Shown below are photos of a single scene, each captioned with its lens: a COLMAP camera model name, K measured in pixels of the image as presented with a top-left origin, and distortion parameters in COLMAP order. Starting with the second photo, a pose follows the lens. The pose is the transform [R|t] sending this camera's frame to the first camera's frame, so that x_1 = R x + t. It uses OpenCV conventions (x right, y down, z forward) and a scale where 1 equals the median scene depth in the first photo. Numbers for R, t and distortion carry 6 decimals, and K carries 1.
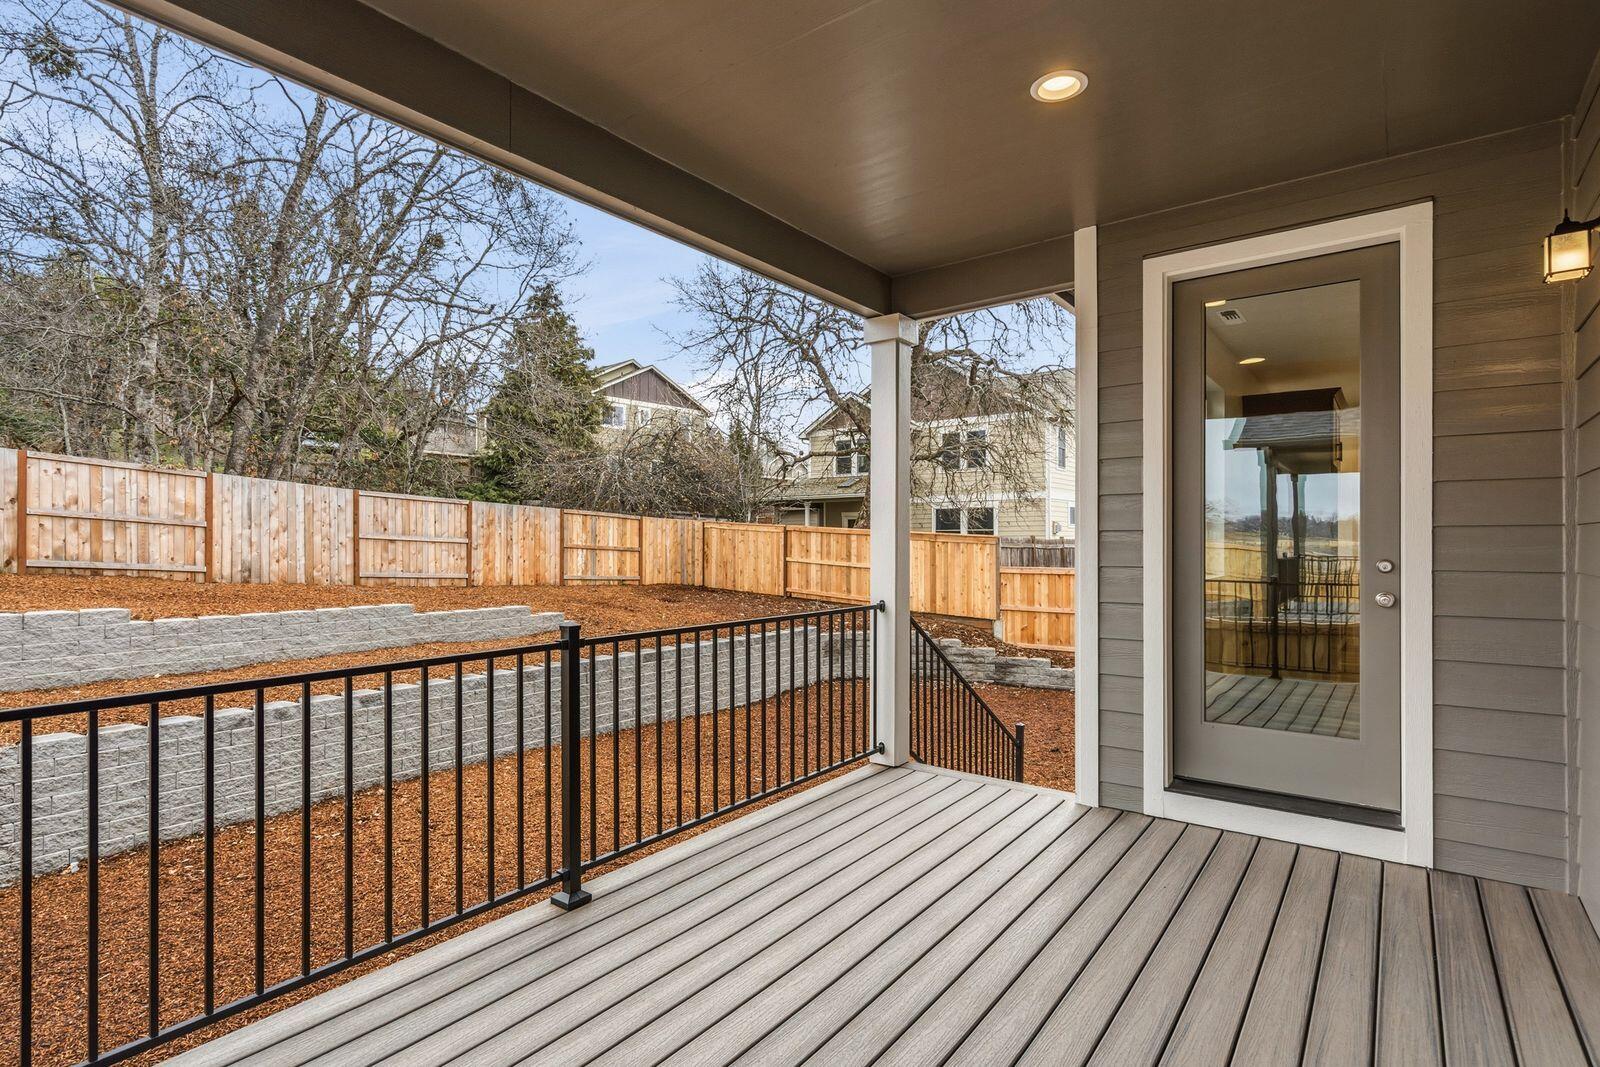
lens RADIAL K [[786.4, 0, 797.0], [0, 786.4, 537.8], [0, 0, 1]] dist [-0.001675, 0.000162]
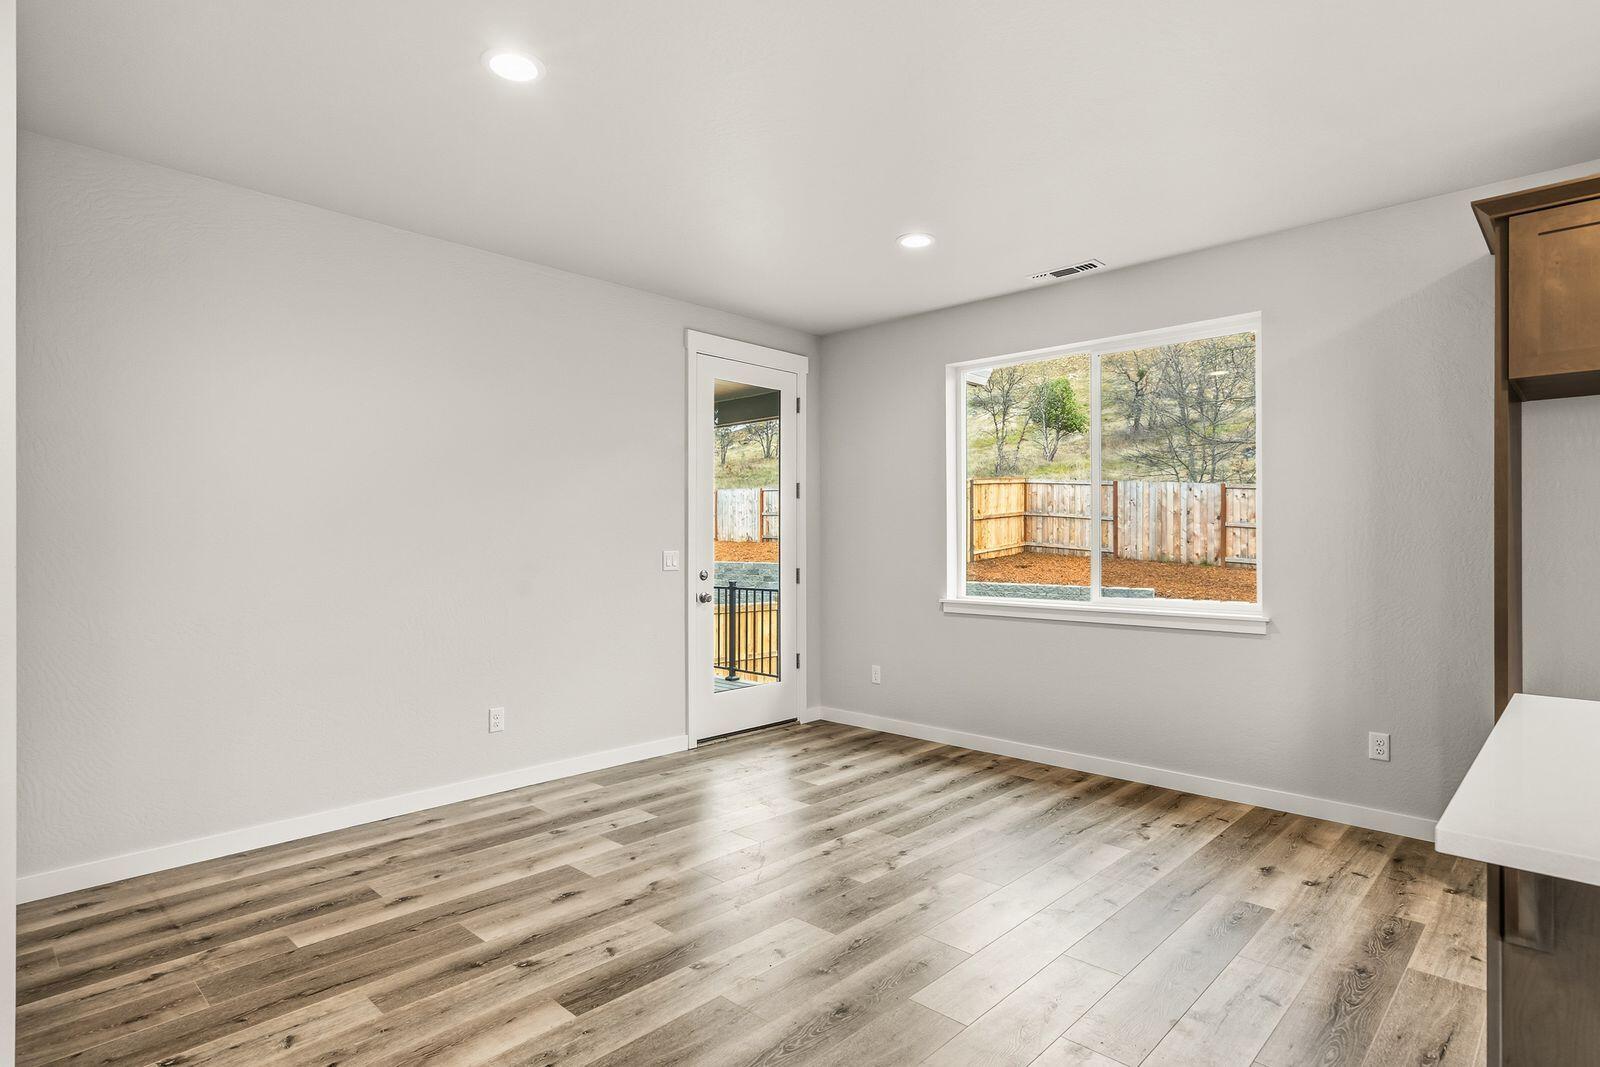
lens RADIAL K [[786.4, 0, 797.0], [0, 786.4, 537.8], [0, 0, 1]] dist [-0.001675, 0.000162]
pose [[-0.110901, -0.003213, -0.993826, 0.468465], [0.005169, 0.999979, -0.003809, -0.005785], [0.993818, -0.005560, -0.110882, 0.292318]]
